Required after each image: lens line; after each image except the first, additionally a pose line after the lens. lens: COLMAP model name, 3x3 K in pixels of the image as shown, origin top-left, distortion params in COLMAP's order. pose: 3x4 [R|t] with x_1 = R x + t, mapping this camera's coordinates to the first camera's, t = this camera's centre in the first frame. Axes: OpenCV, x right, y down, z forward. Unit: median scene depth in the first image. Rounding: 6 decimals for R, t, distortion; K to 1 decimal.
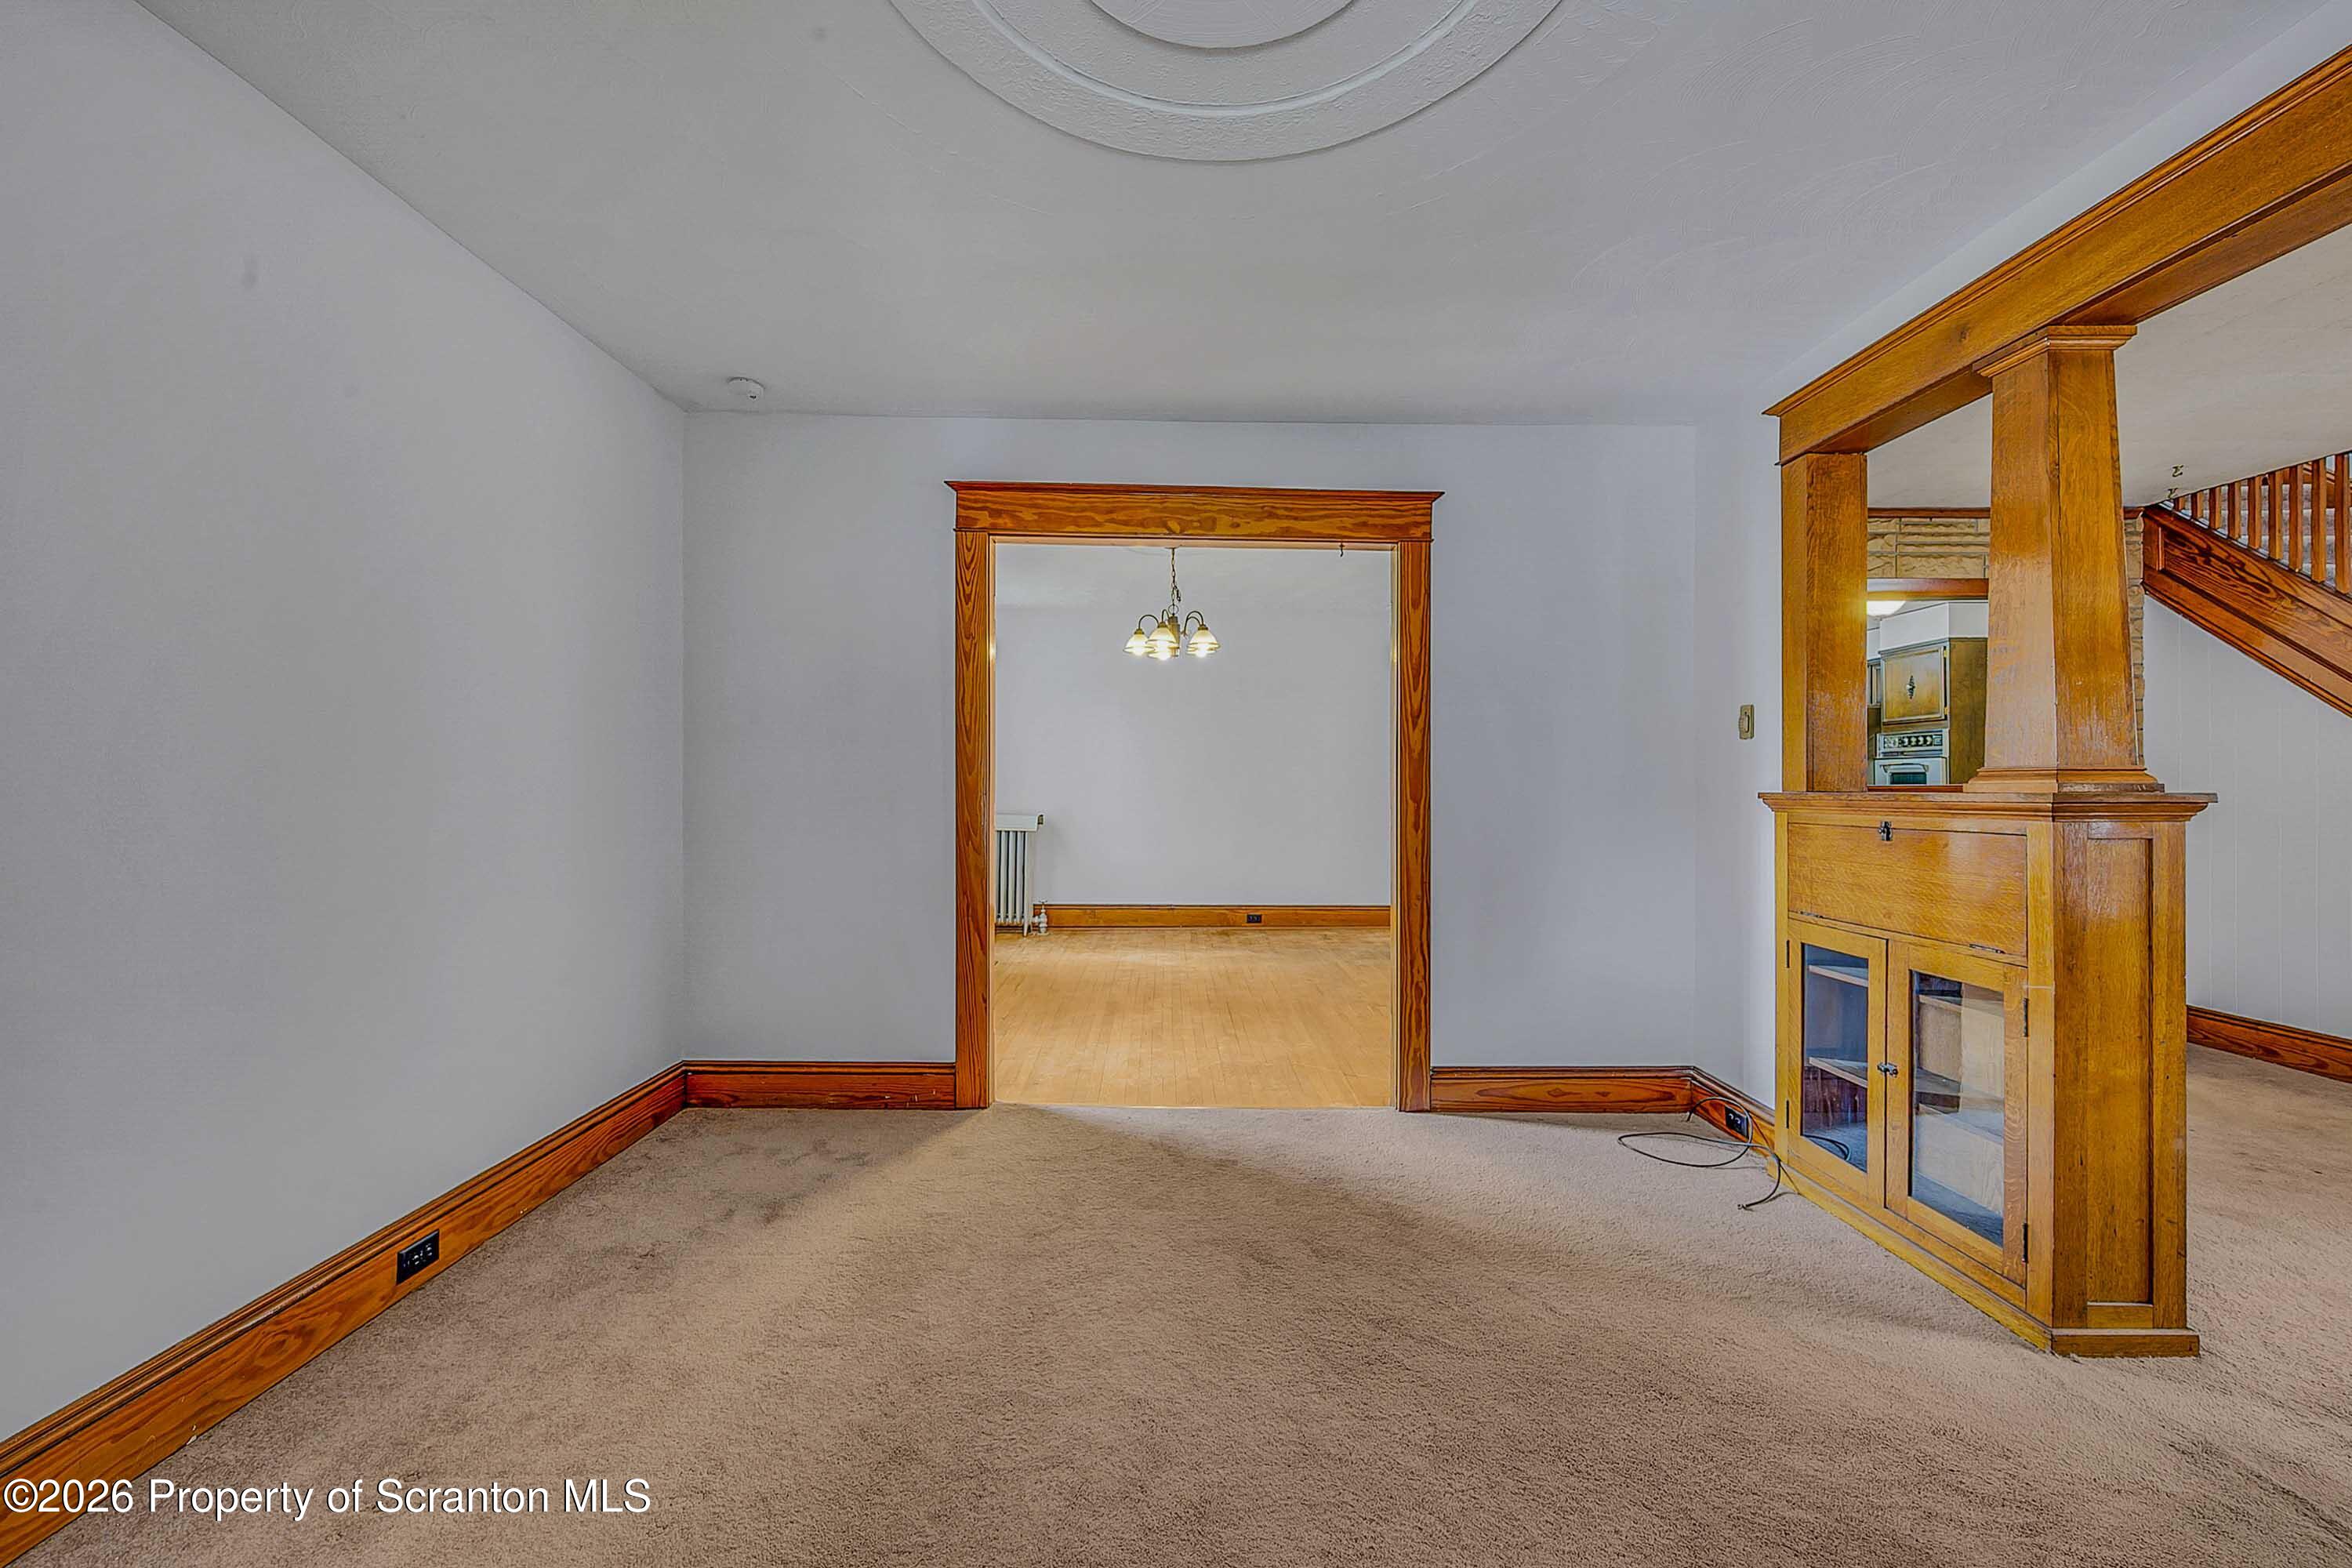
lens RADIAL K [[924.1, 0, 1201.3], [0, 924.1, 777.9], [0, 0, 1]] dist [0.002008, 0.000135]
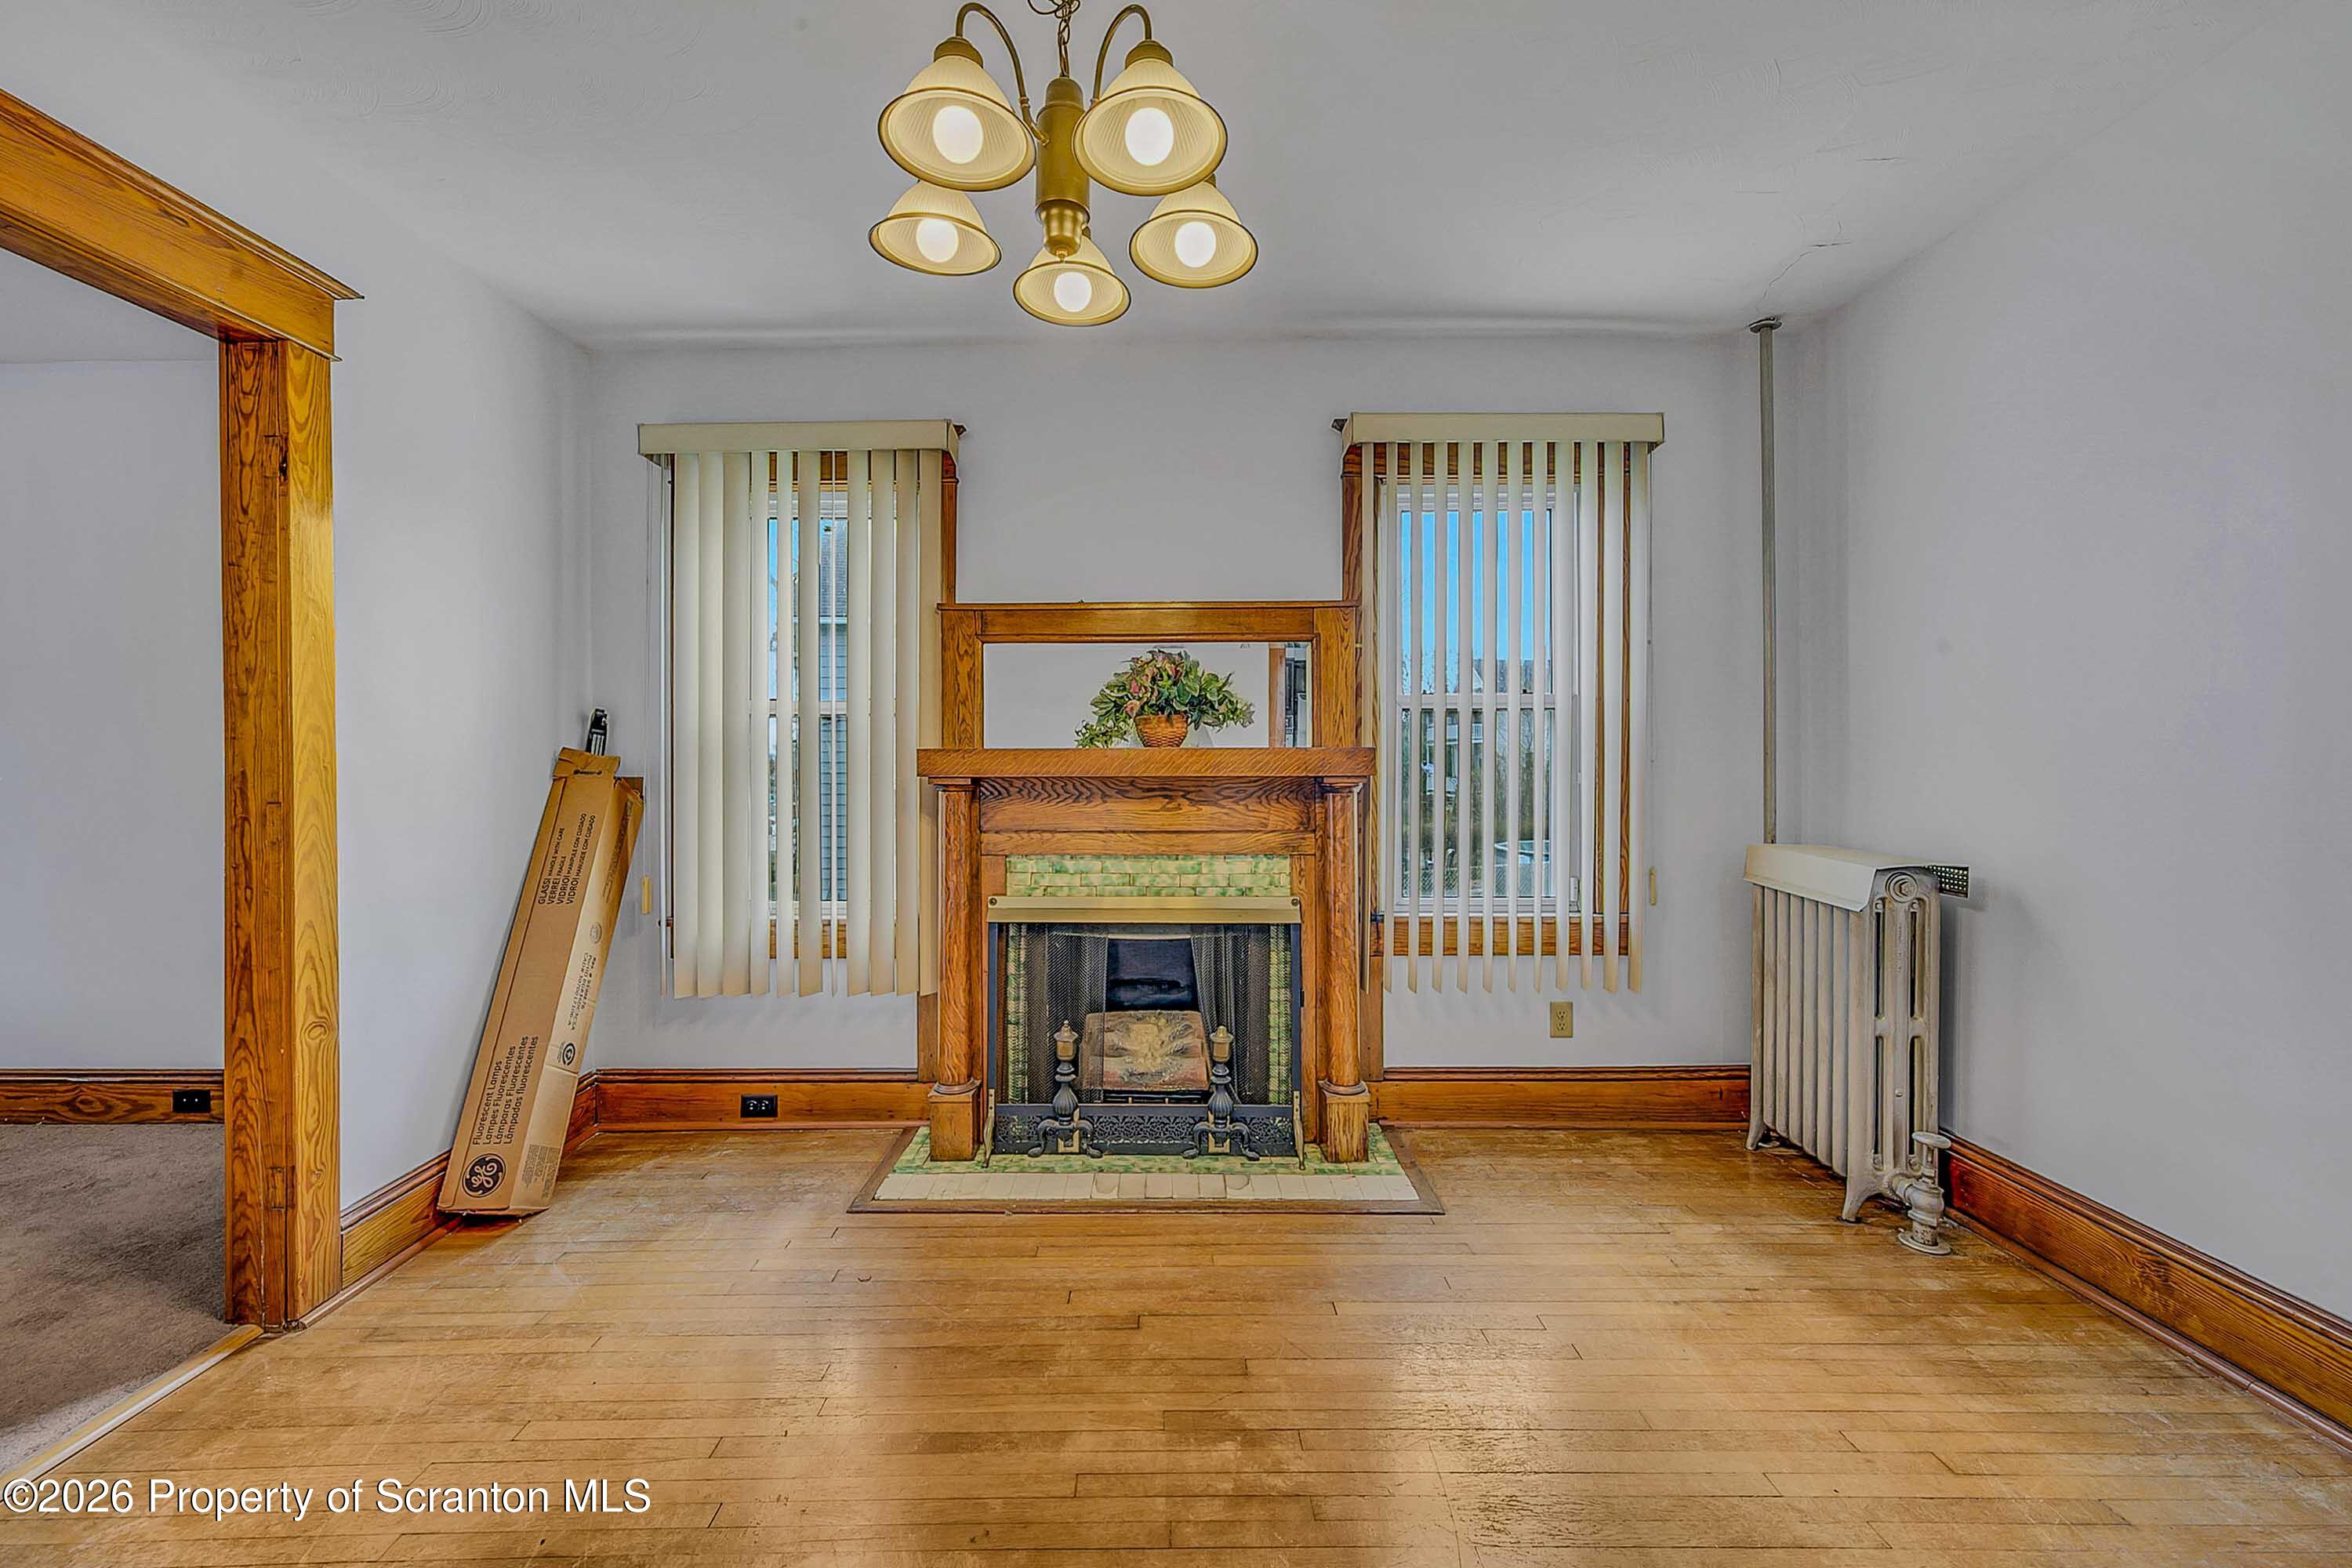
lens RADIAL K [[916.6, 0, 1105.6], [0, 916.6, 770.6], [0, 0, 1]] dist [0.001047, -0.000082]
pose [[-0.031270, 0.006663, -0.999489, 0.248585], [0.006095, 0.999960, 0.006475, 0.005706], [0.999492, -0.005890, -0.031309, 1.199180]]
